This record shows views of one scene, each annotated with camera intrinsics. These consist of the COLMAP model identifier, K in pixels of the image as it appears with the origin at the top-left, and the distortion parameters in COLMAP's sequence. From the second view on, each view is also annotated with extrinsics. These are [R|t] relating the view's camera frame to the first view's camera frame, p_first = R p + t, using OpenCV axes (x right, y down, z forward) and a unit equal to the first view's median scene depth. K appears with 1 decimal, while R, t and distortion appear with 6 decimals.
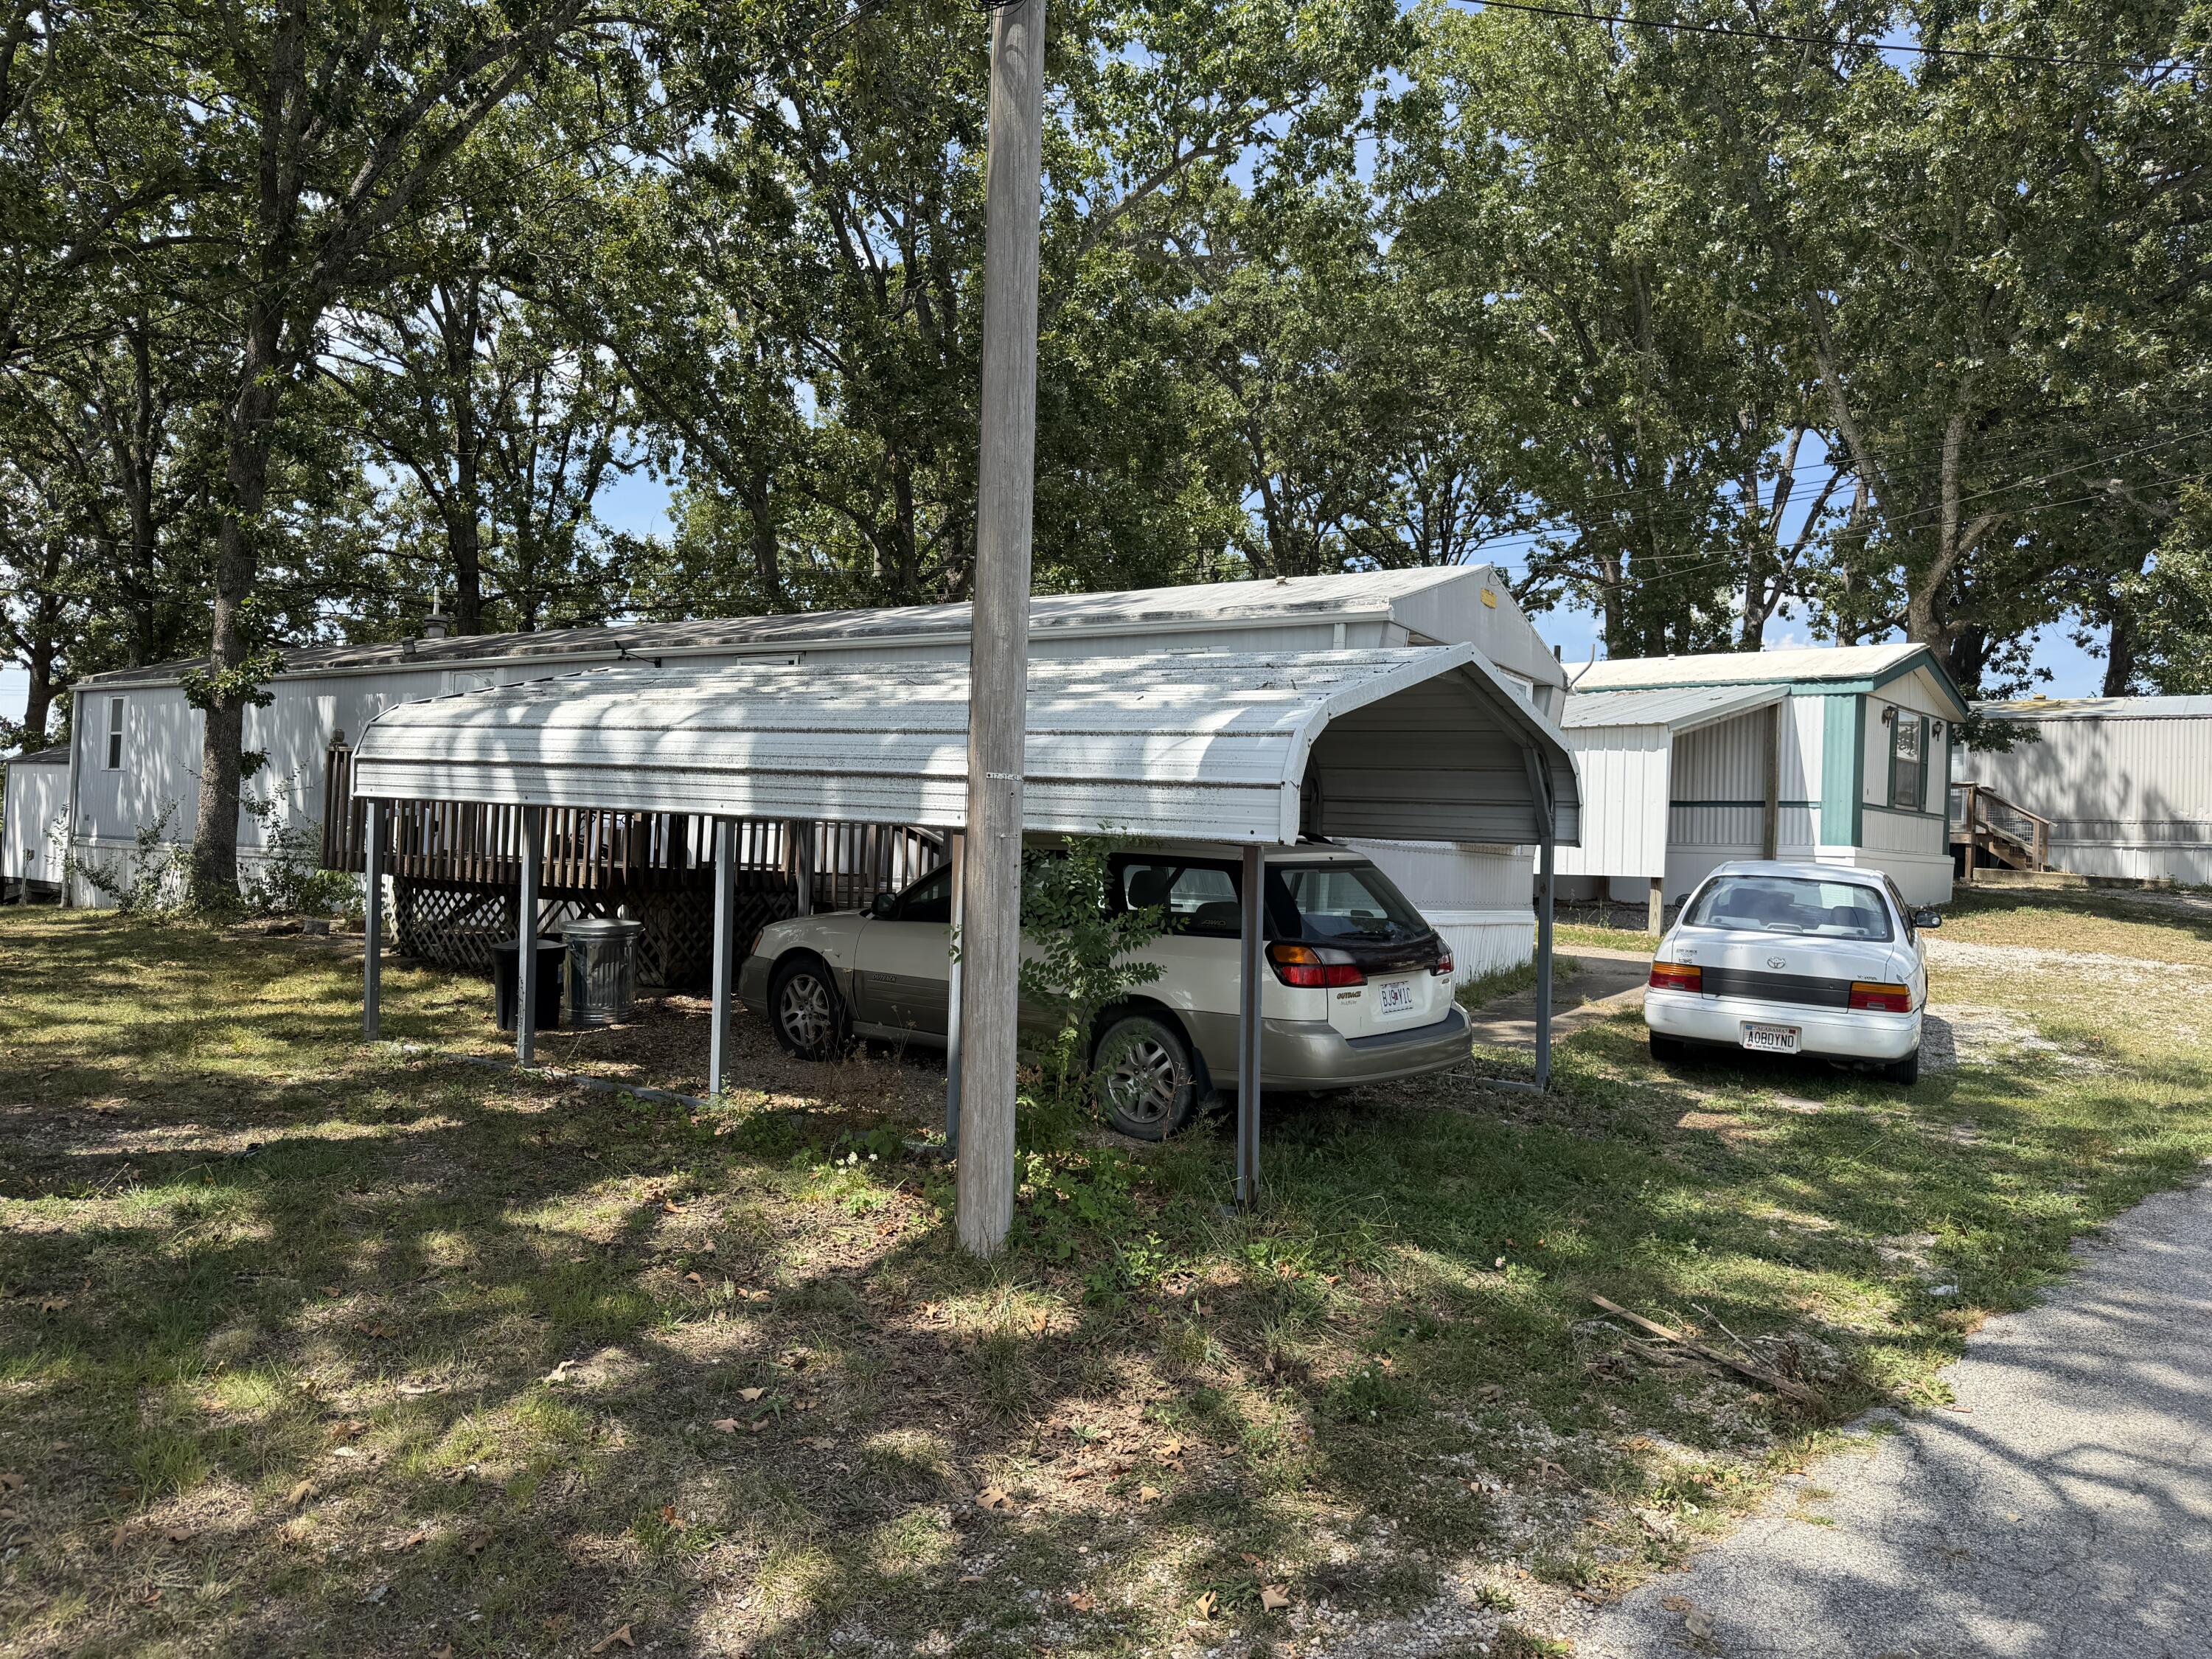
lens RADIAL K [[1570.1, 0, 1107.5], [0, 1570.1, 841.7], [0, 0, 1]] dist [0.013781, -0.011289]
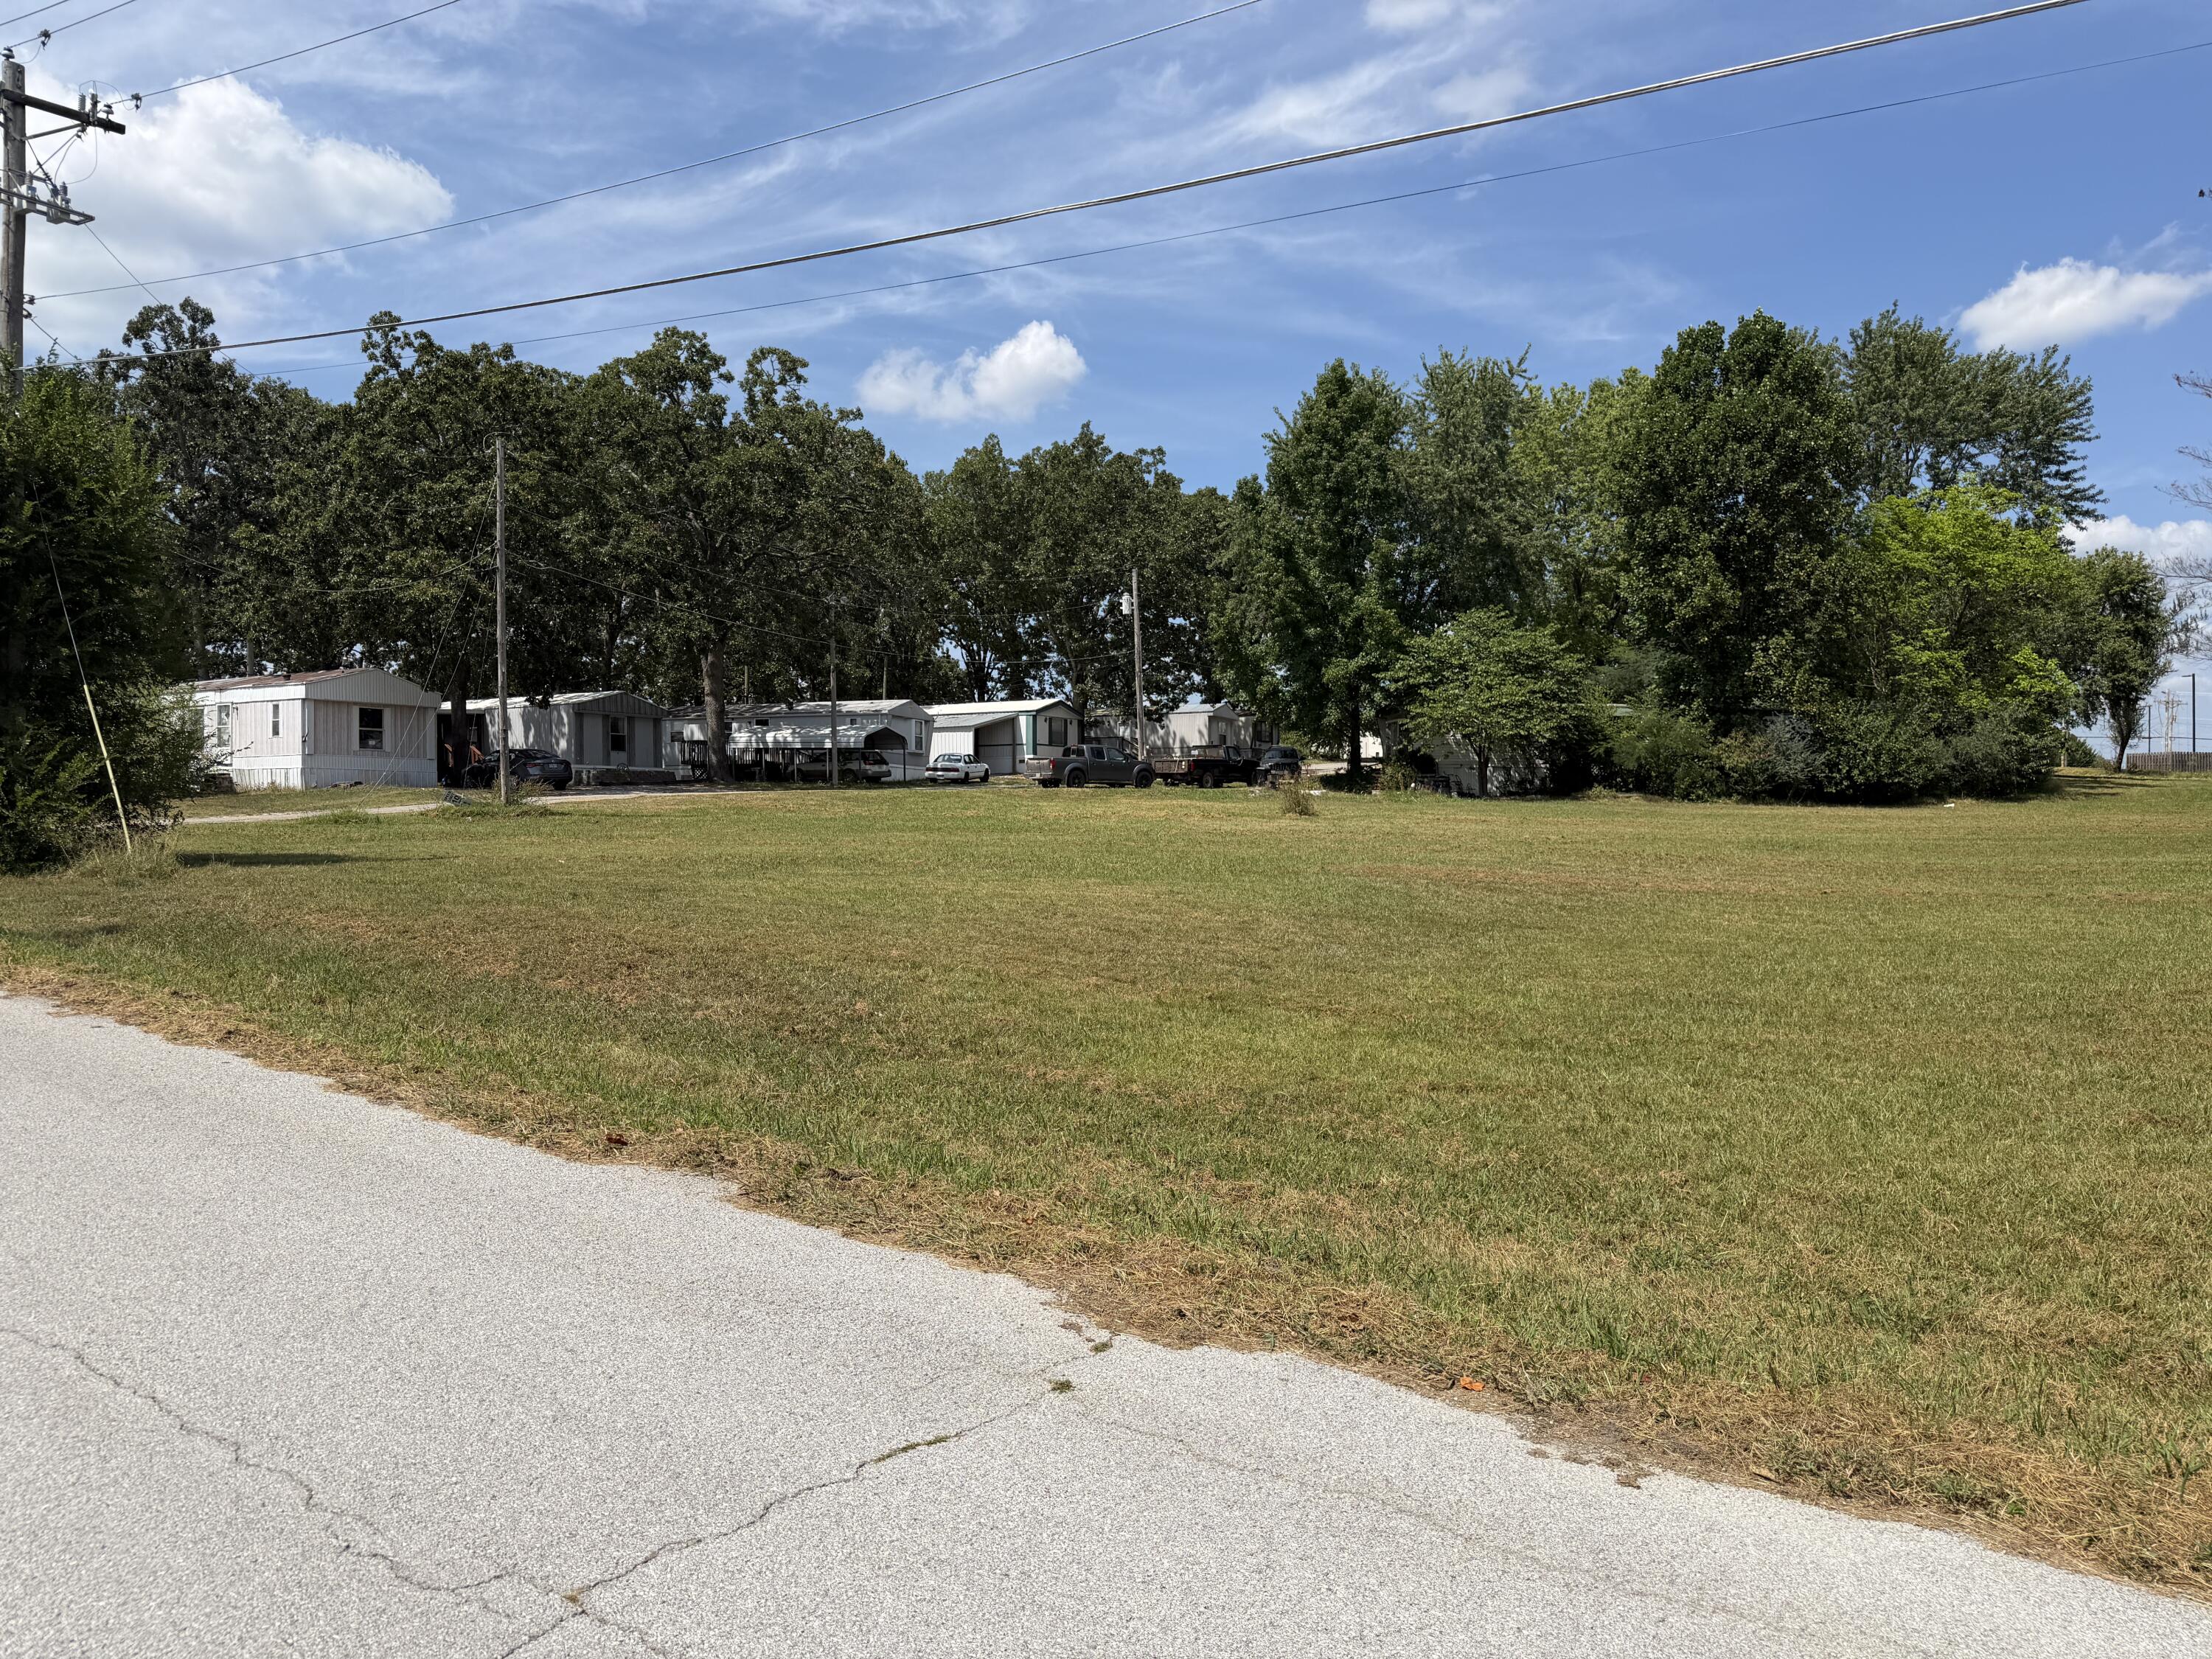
lens RADIAL K [[1559.2, 0, 1071.7], [0, 1559.2, 861.8], [0, 0, 1]] dist [-0.006594, 0.003253]
pose [[0.985481, -0.035495, 0.166032, -0.159024], [0.028823, 0.998684, 0.042424, 0.245207], [-0.167319, -0.037023, 0.985207, -6.459386]]
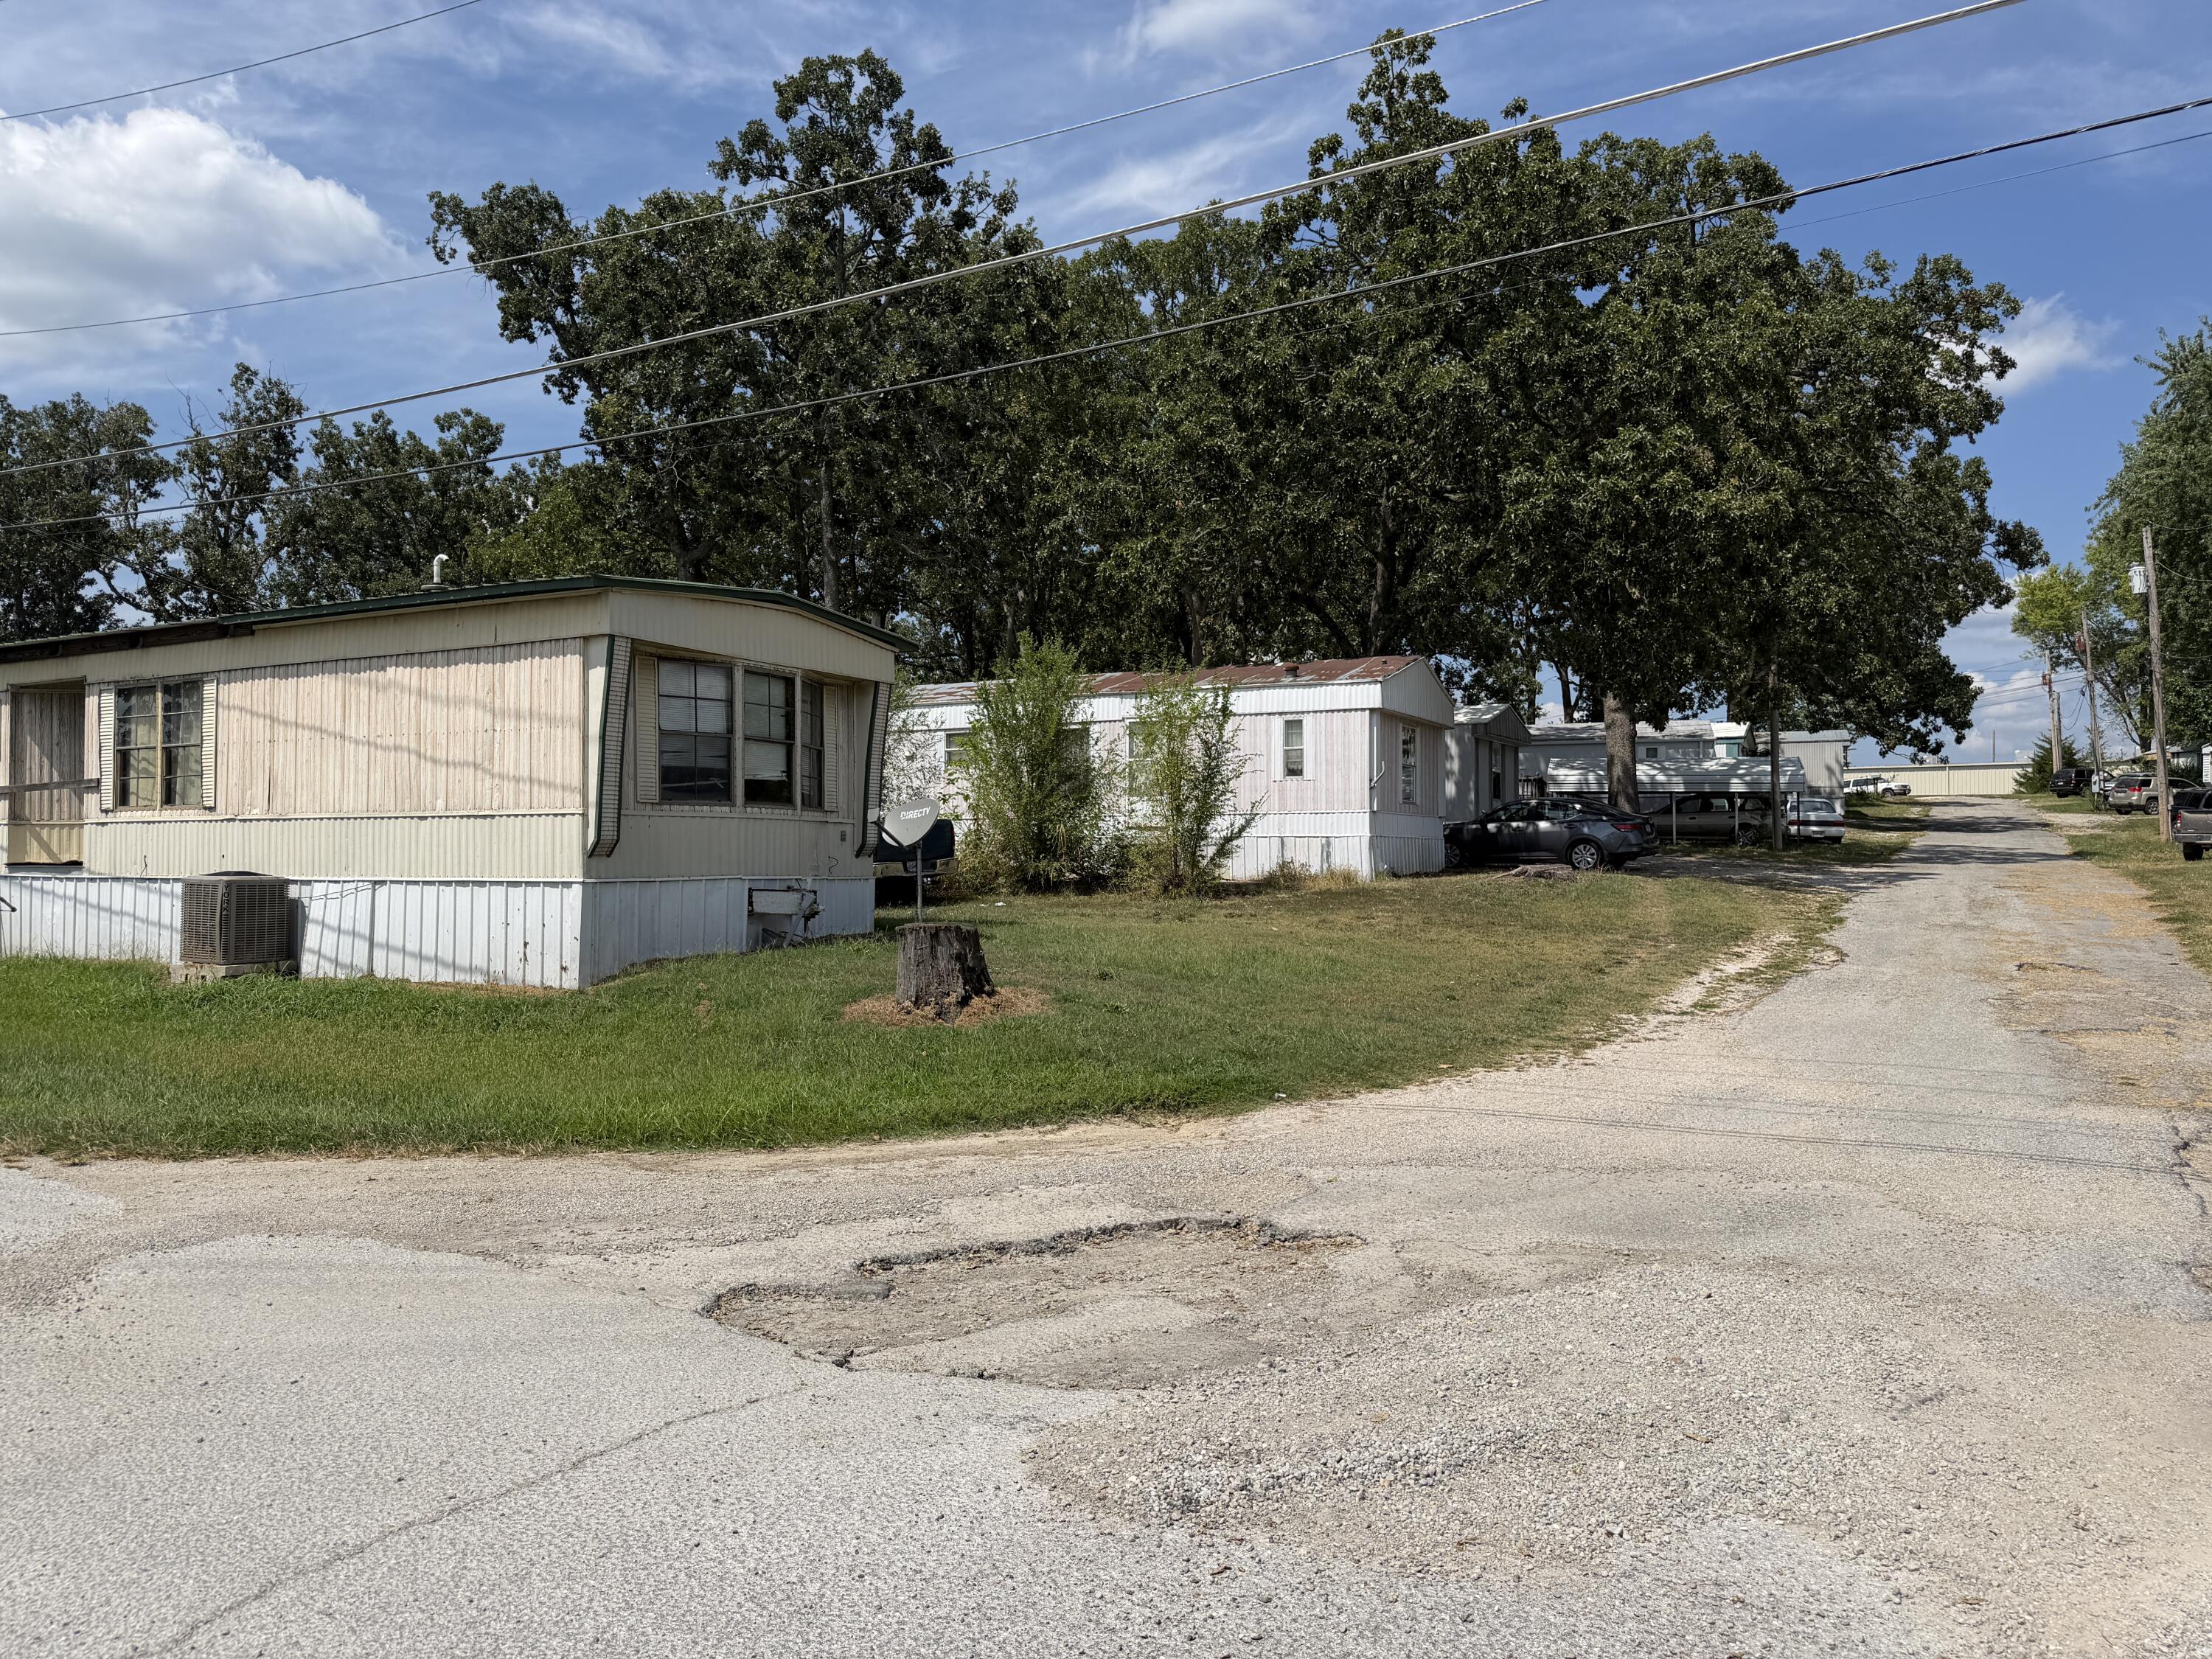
lens RADIAL K [[1570.1, 0, 1107.5], [0, 1570.1, 841.7], [0, 0, 1]] dist [0.013781, -0.011289]
pose [[0.965866, -0.035606, 0.256584, -3.137344], [0.034147, 0.999365, 0.010144, 0.032401], [-0.256782, -0.001037, 0.966469, -3.326457]]
